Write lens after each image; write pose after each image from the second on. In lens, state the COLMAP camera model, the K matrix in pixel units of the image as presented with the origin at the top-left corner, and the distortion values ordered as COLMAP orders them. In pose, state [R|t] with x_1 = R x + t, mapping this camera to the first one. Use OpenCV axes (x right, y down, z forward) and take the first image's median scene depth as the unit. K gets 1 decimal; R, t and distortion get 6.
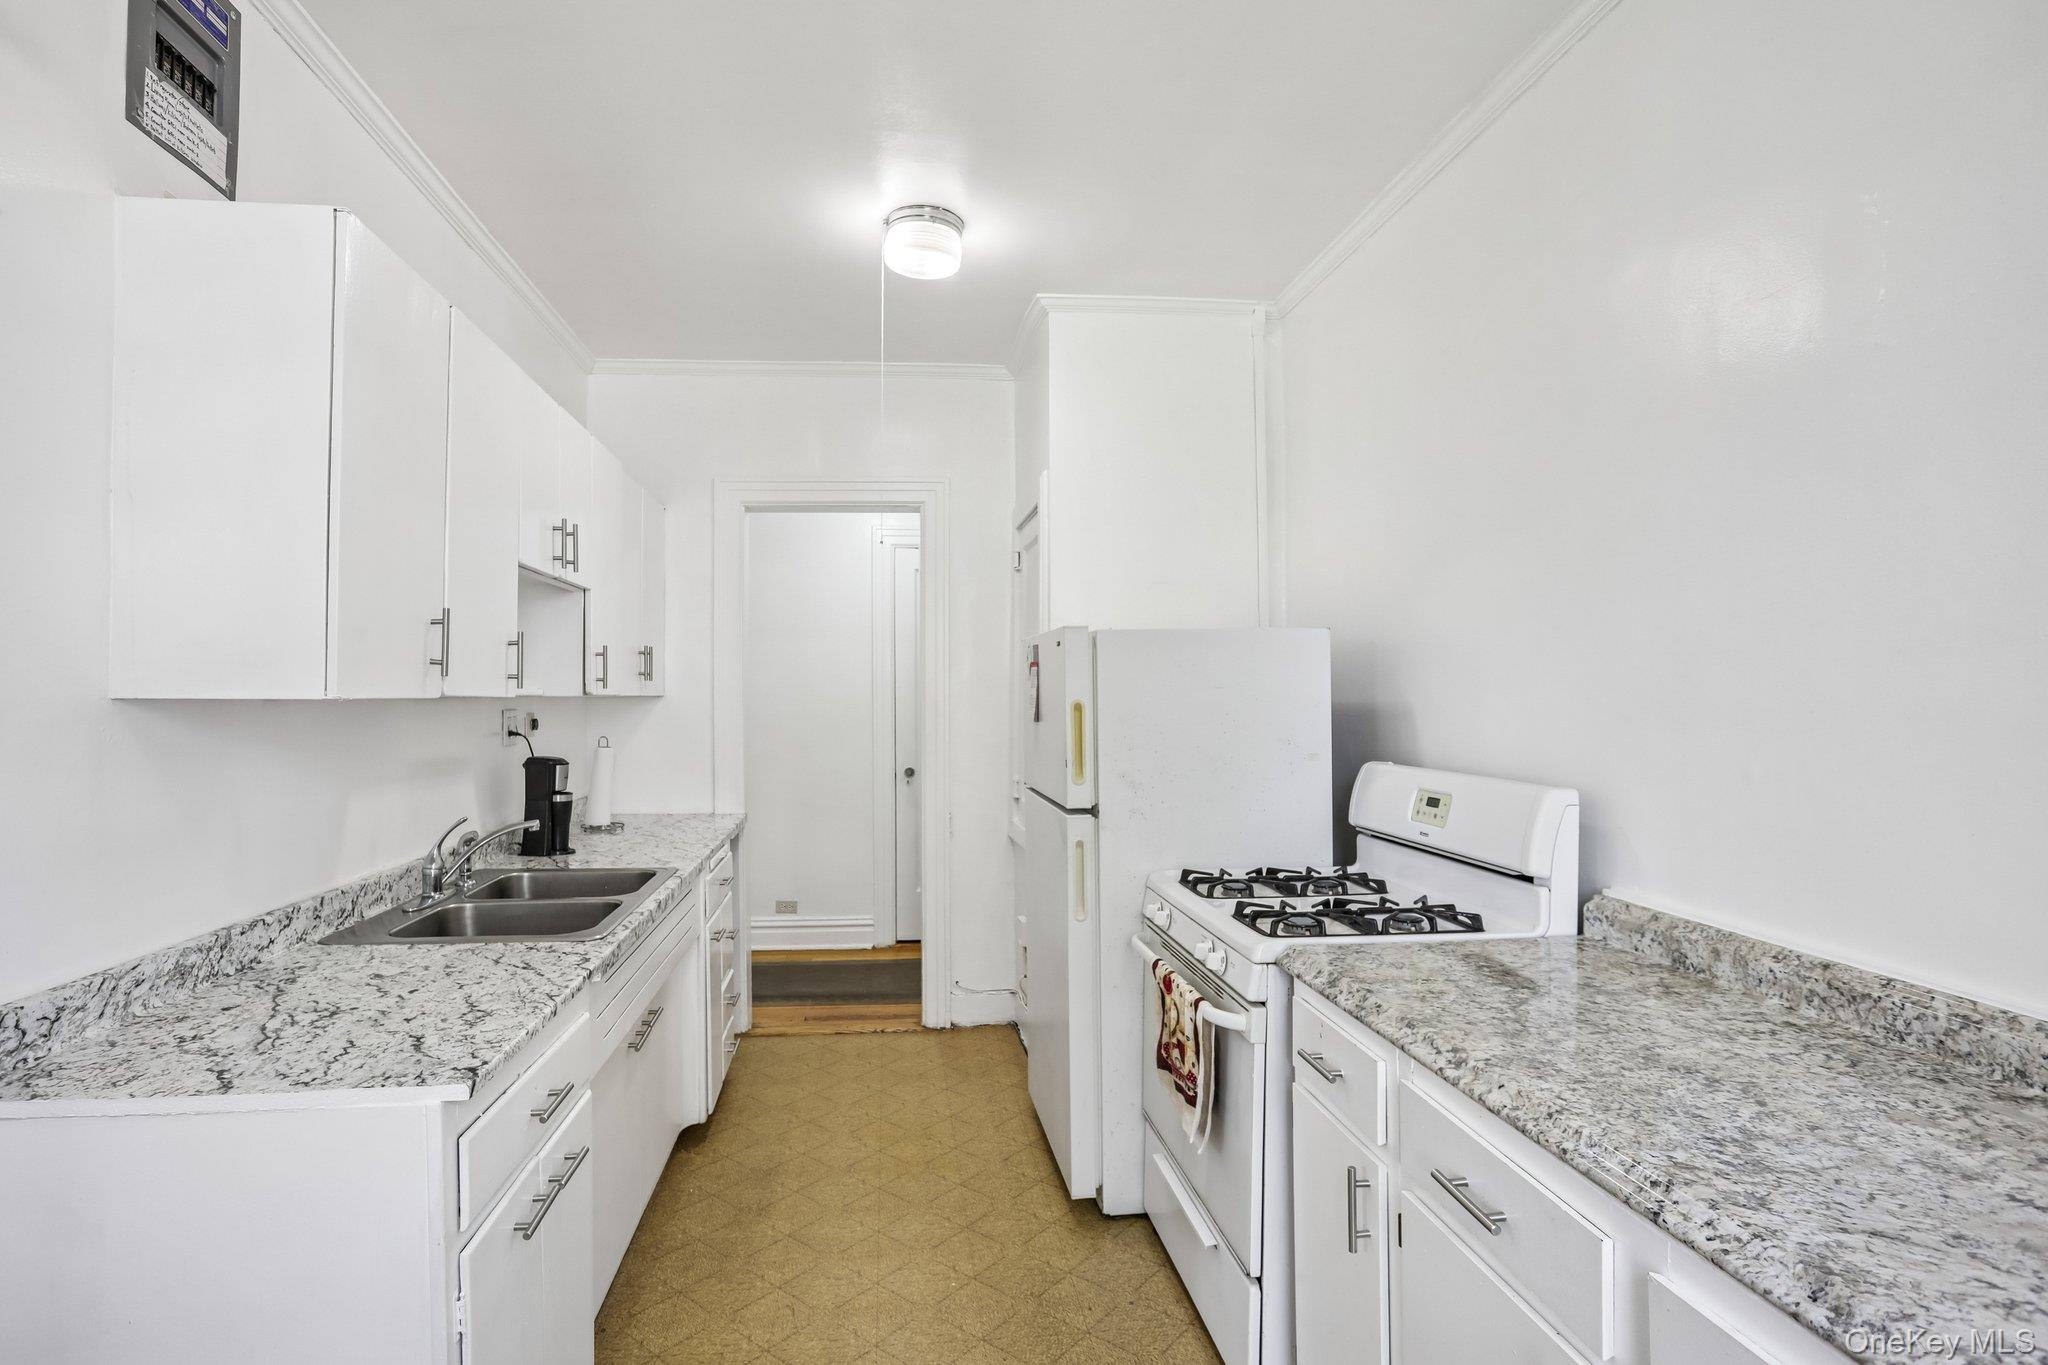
lens RADIAL K [[997.2, 0, 1024.0], [0, 997.2, 682.5], [0, 0, 1]] dist [-0.059911, 0.031644]
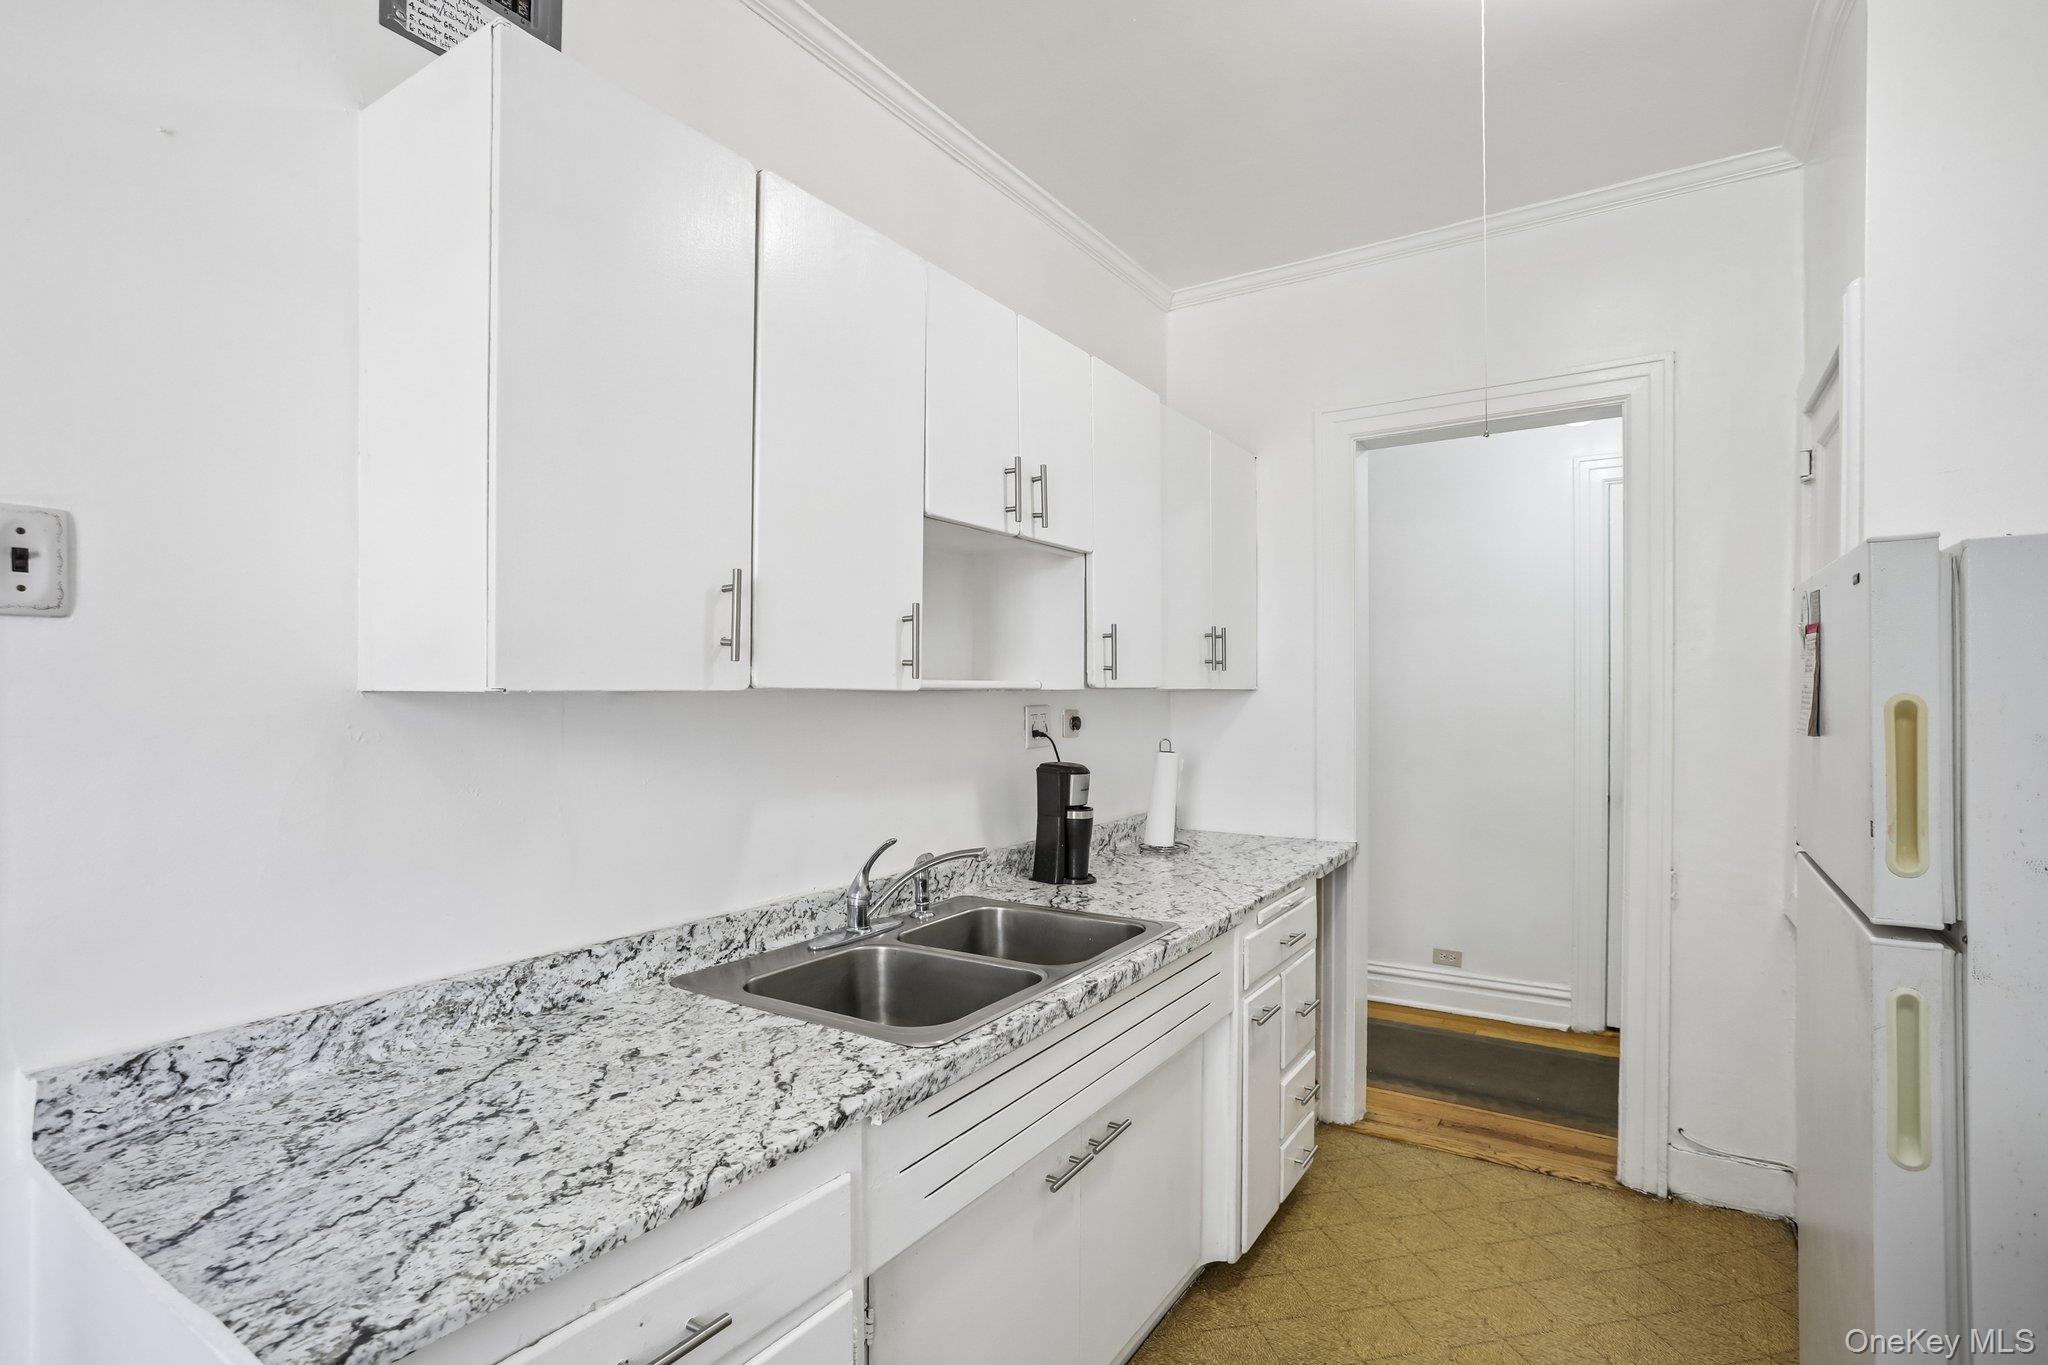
lens RADIAL K [[999.4, 0, 1015.1], [0, 999.4, 703.0], [0, 0, 1]] dist [-0.062197, 0.035795]
pose [[0.748949, 0.006936, -0.662592, 0.054925], [0.009500, 0.999730, 0.021203, 0.009564], [0.662560, -0.022174, 0.748680, 0.481982]]
